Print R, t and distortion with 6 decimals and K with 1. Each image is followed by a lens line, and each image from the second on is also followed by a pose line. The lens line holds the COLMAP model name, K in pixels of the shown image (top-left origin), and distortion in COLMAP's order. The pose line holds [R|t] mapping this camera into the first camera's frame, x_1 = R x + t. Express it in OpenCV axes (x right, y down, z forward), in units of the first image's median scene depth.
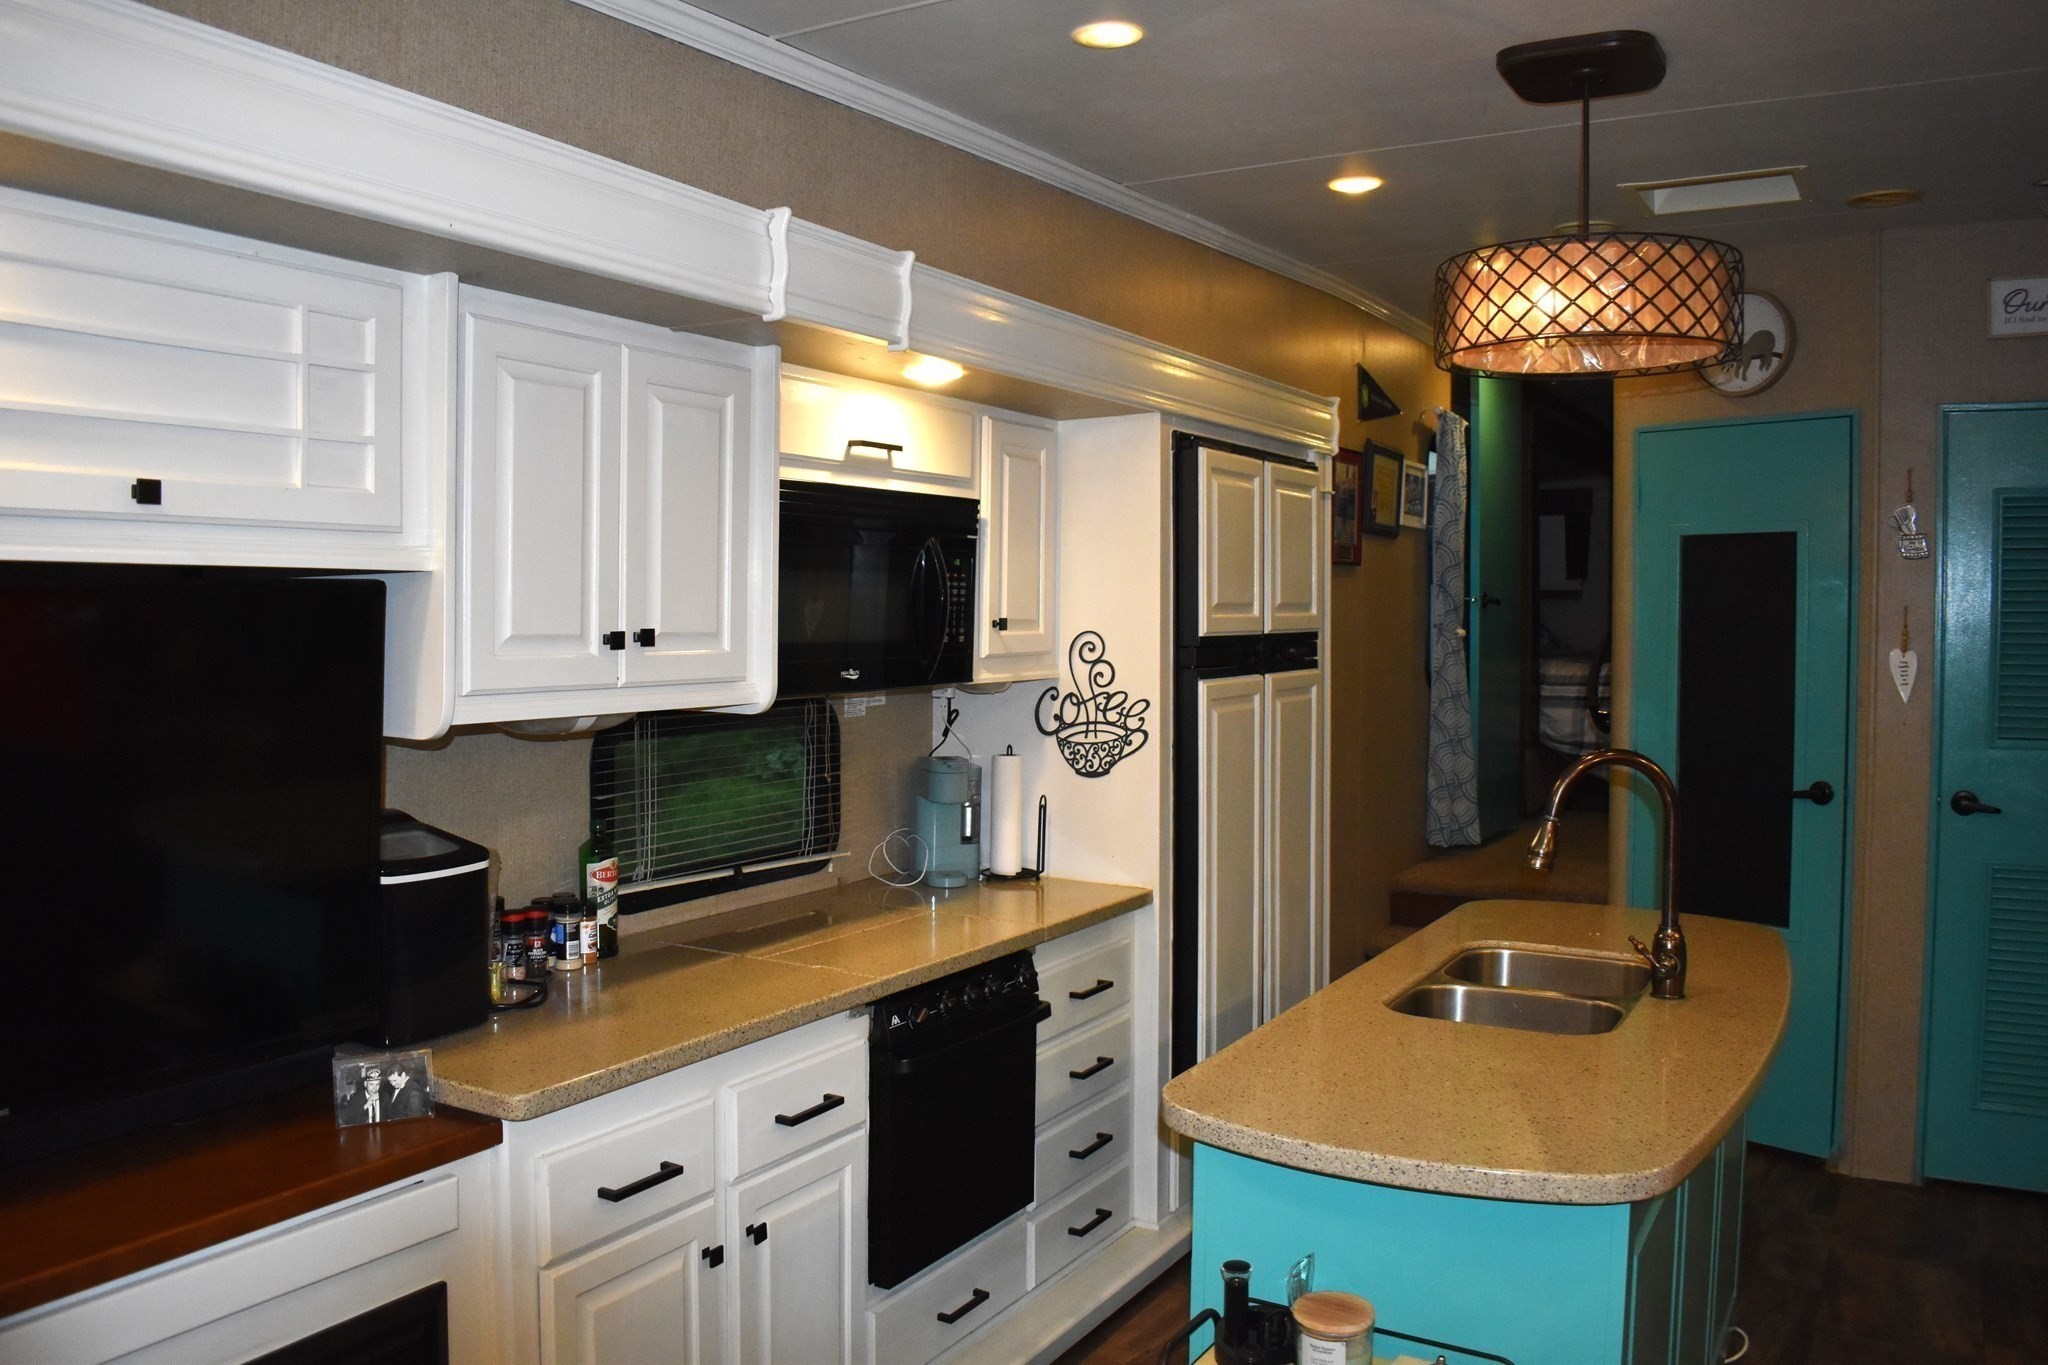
lens RADIAL K [[1603.5, 0, 1031.4], [0, 1603.5, 683.7], [0, 0, 1]] dist [-0.099272, 0.019460]
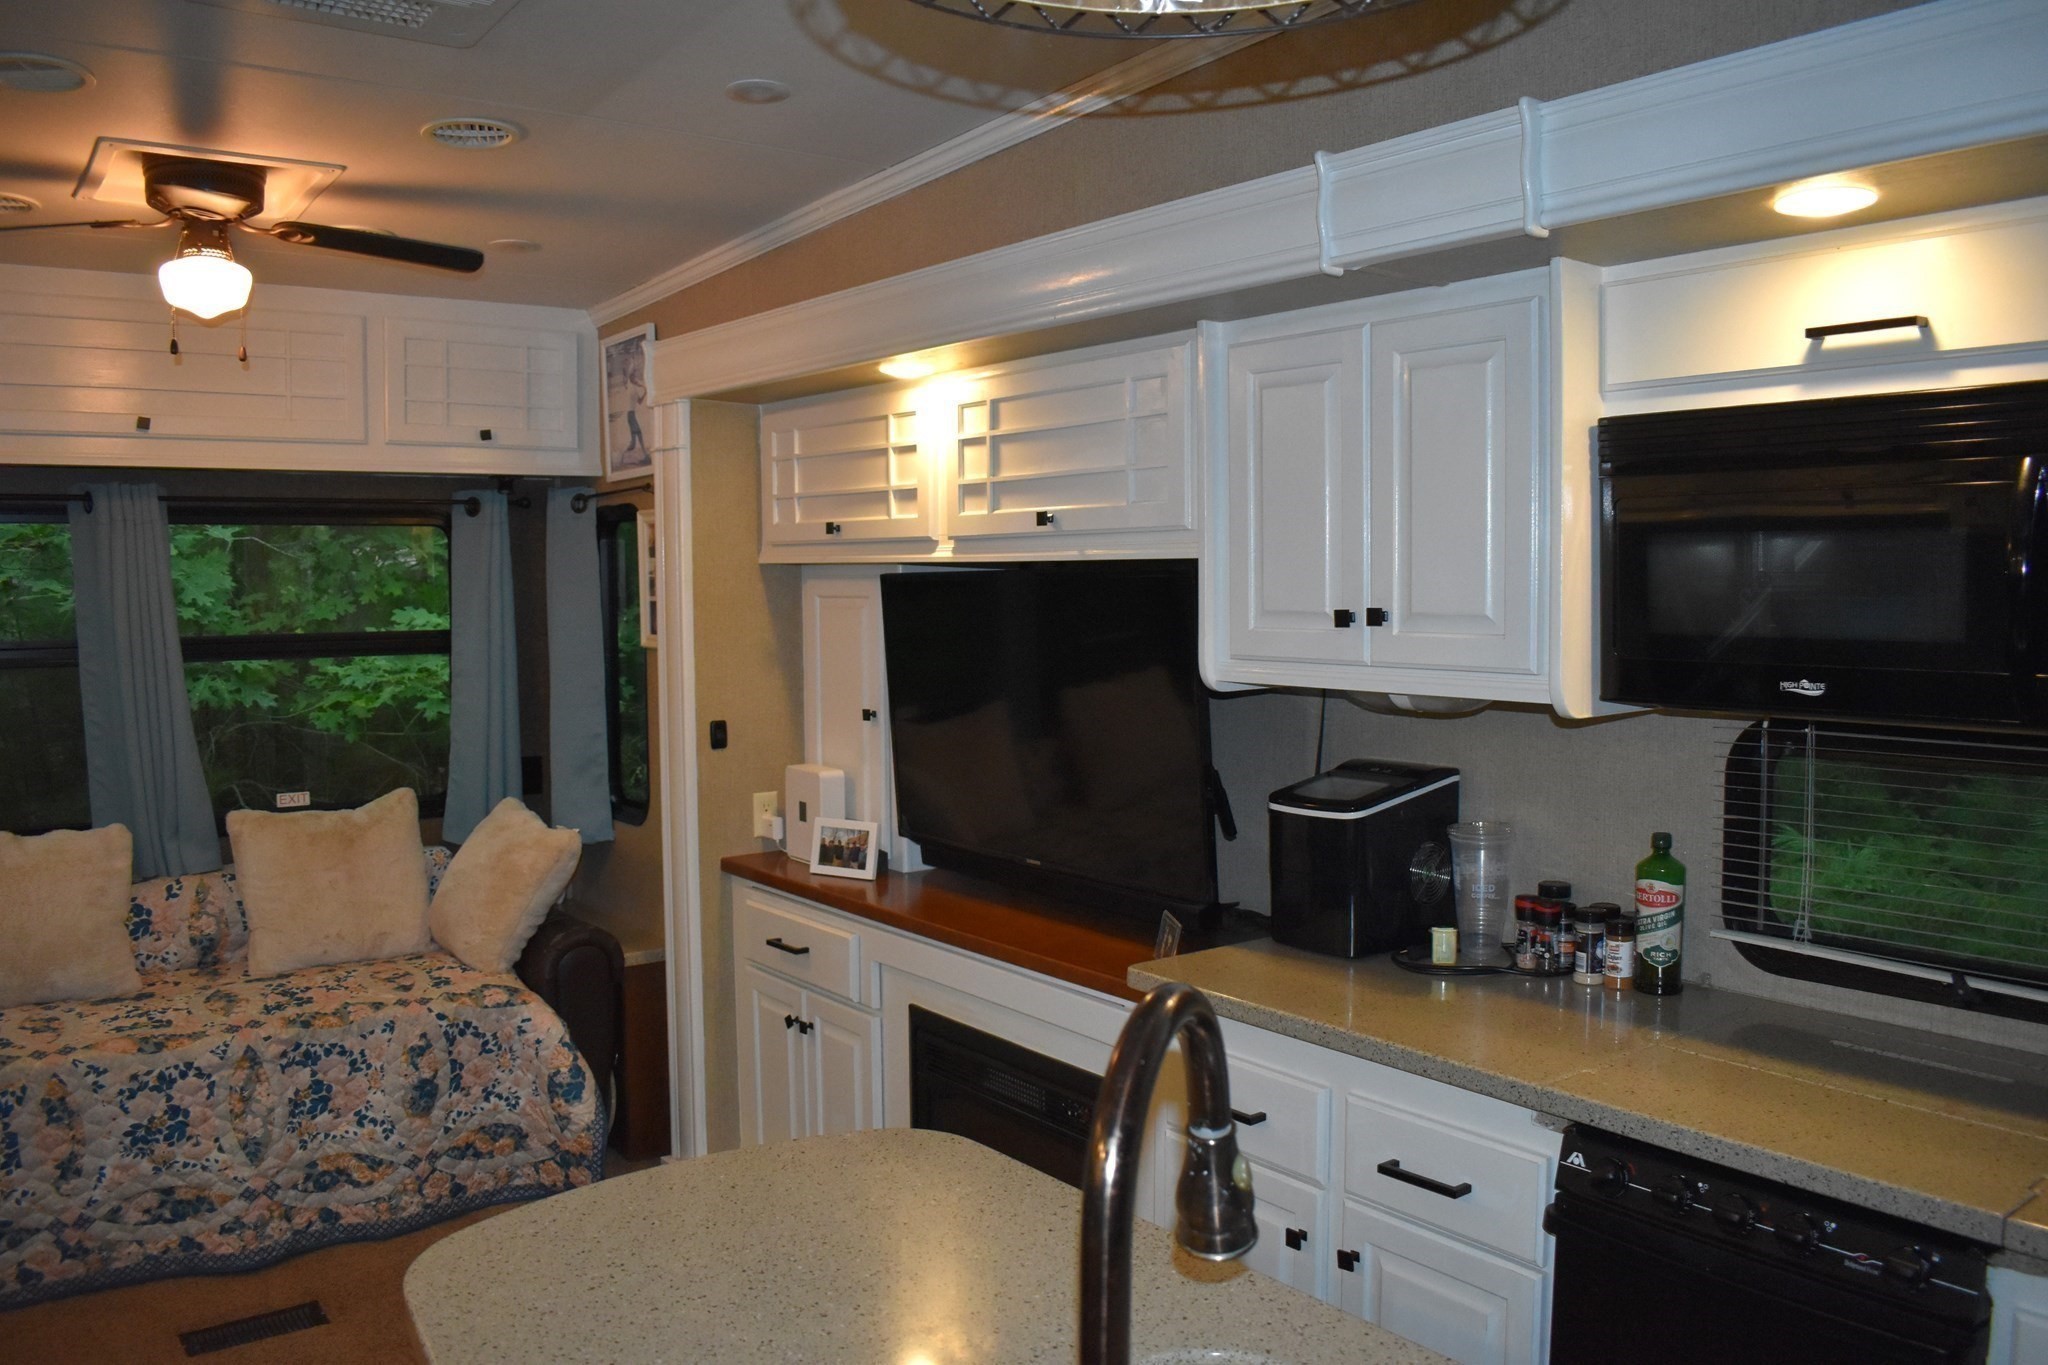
lens RADIAL K [[1603.5, 0, 1012.7], [0, 1603.5, 678.0], [0, 0, 1]] dist [-0.099272, 0.019460]
pose [[-0.393446, 0.051541, -0.917902, 0.603535], [-0.039986, 0.996523, 0.073095, -0.043644], [0.918478, 0.065462, -0.390017, 0.947670]]
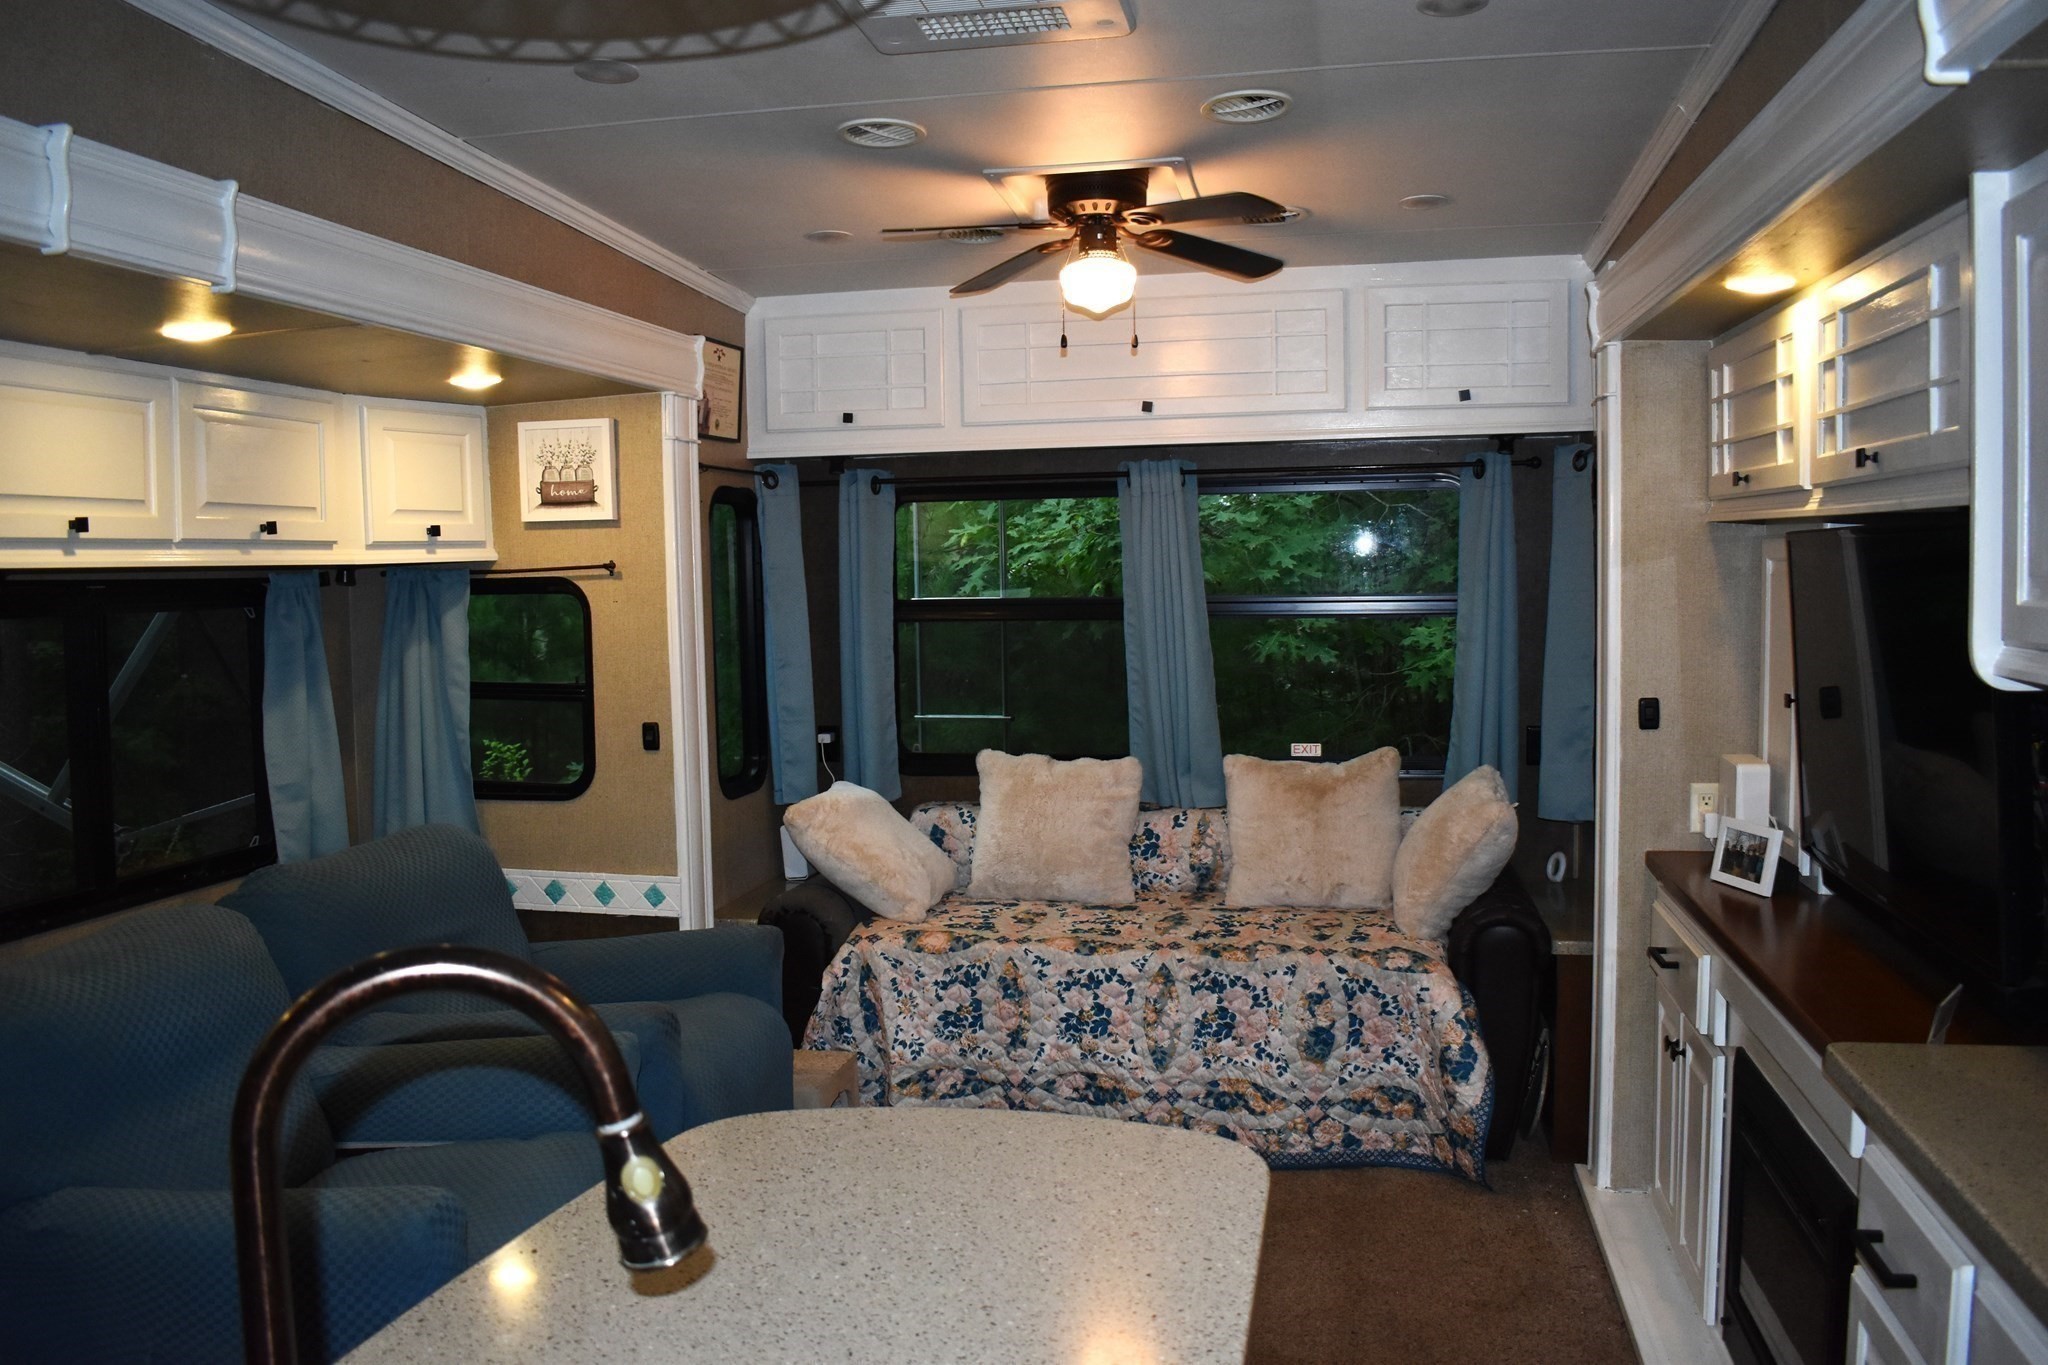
lens RADIAL K [[1603.5, 0, 1018.3], [0, 1603.5, 685.3], [0, 0, 1]] dist [-0.099272, 0.019460]
pose [[-0.950804, 0.031520, -0.308186, 0.299176], [-0.005765, 0.992838, 0.119331, -0.048552], [0.309740, 0.115237, -0.943812, 1.166099]]
